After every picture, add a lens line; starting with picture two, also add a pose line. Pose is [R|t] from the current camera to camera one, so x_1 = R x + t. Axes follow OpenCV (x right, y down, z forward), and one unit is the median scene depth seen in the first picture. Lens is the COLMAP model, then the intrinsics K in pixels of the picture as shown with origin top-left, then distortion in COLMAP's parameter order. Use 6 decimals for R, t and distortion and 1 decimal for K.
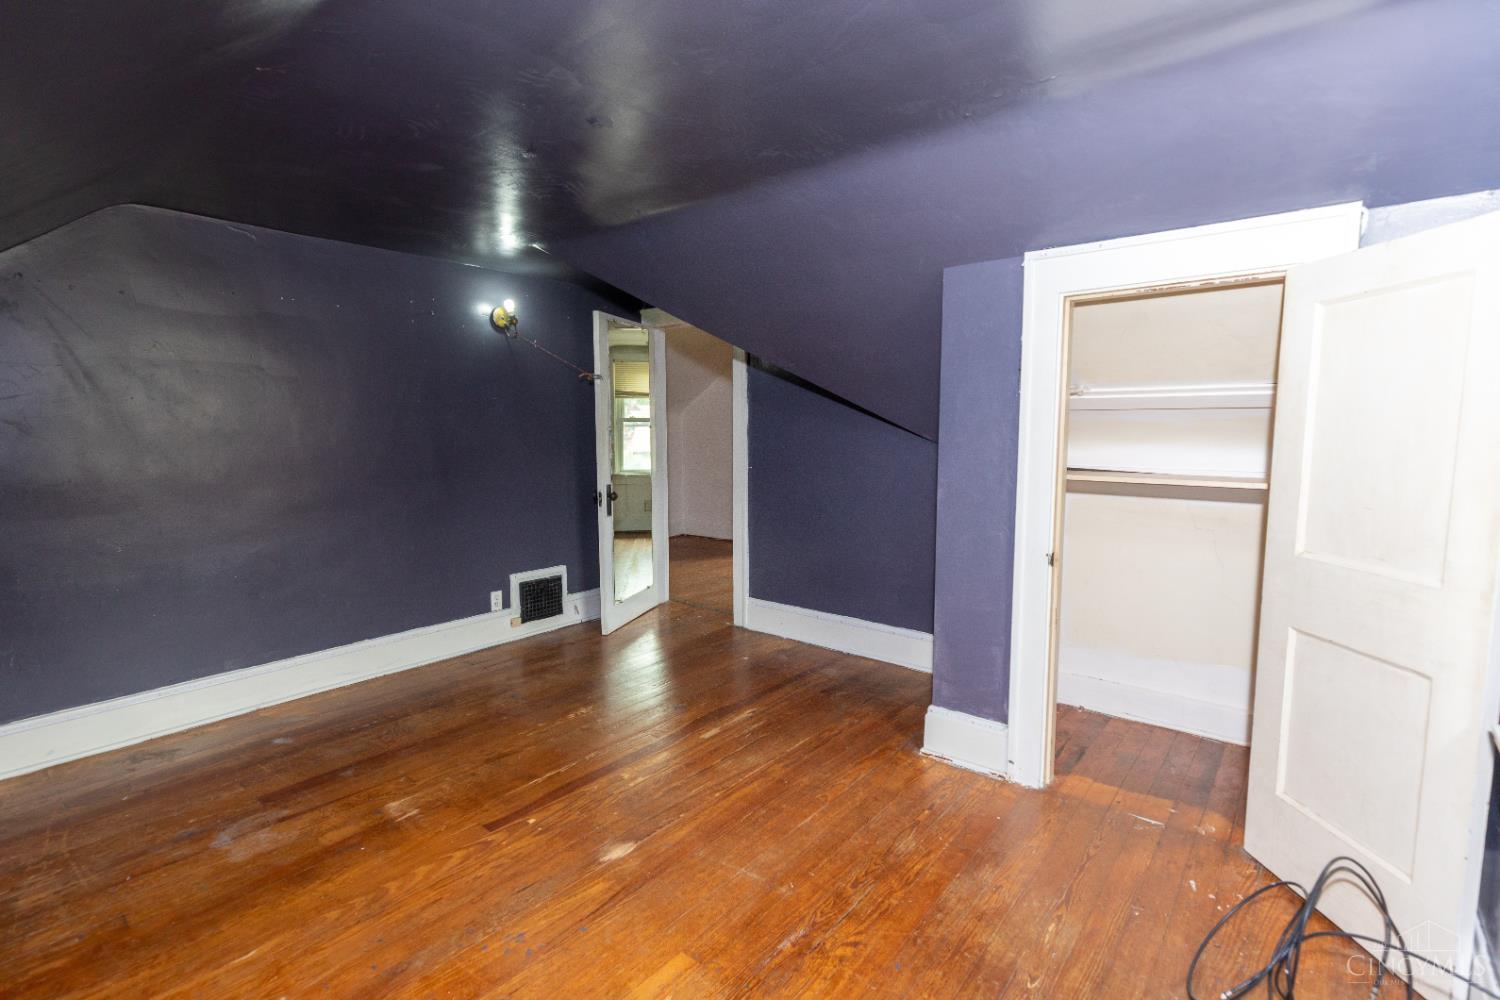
lens RADIAL K [[670.0, 0, 750.0], [0, 670.0, 500.0], [0, 0, 1]] dist [0.004730, 0.000071]
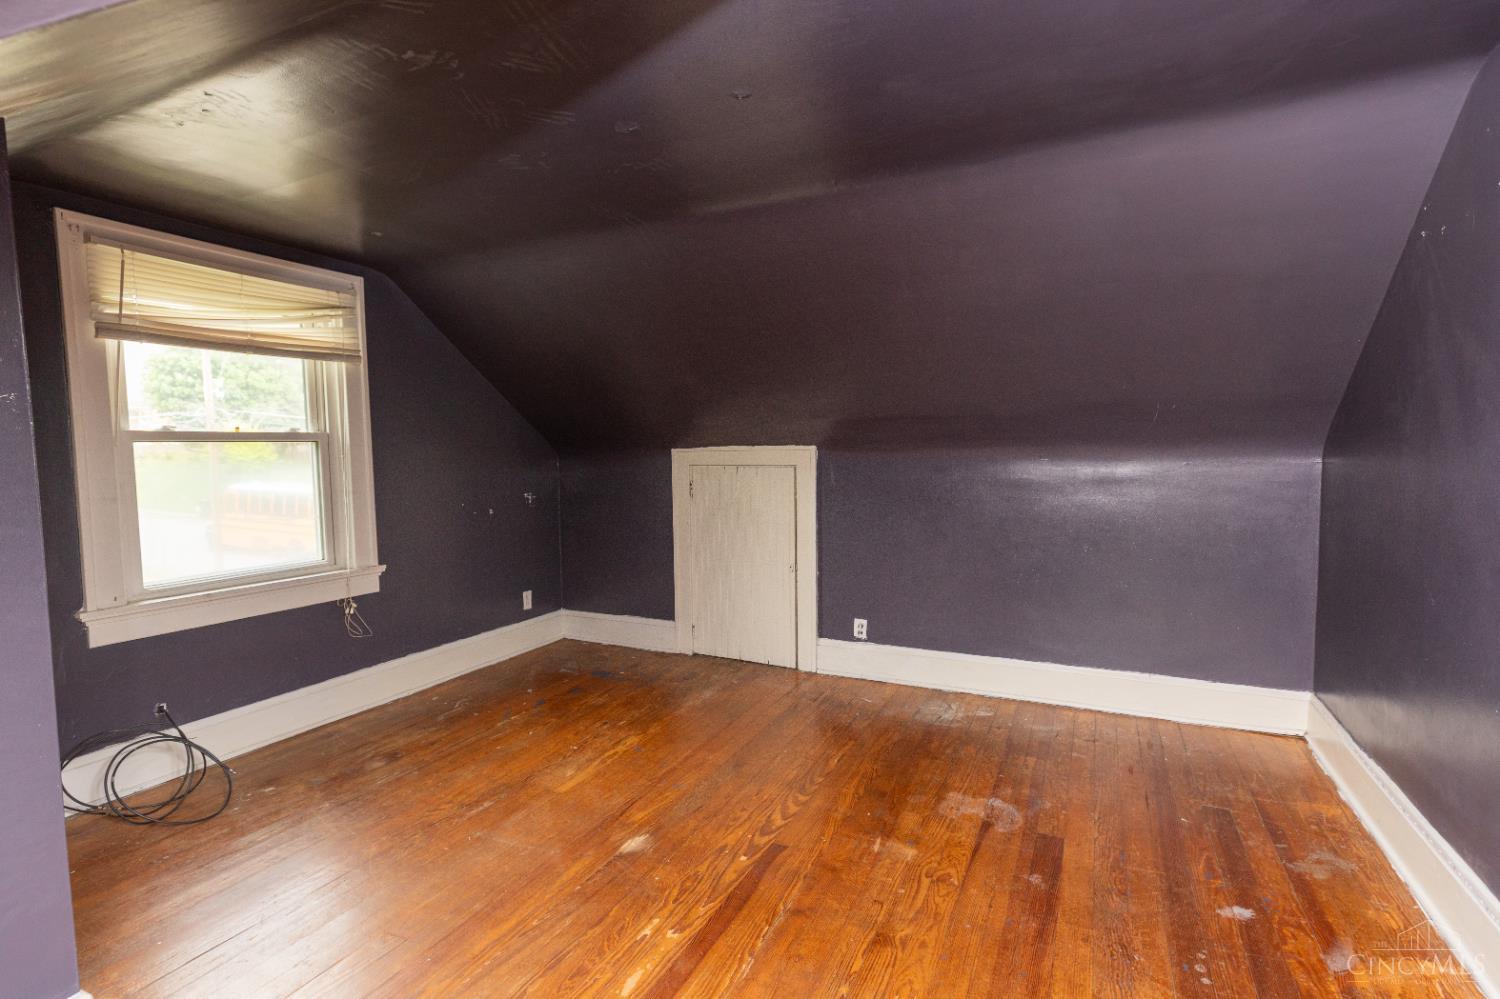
lens RADIAL K [[670.0, 0, 750.0], [0, 670.0, 499.5], [0, 0, 1]] dist [0.004730, 0.000071]
pose [[-0.968286, 0.036019, -0.247233, -0.117987], [-0.010080, 0.983116, 0.182706, -0.182330], [0.249640, 0.179404, -0.951575, 1.765028]]
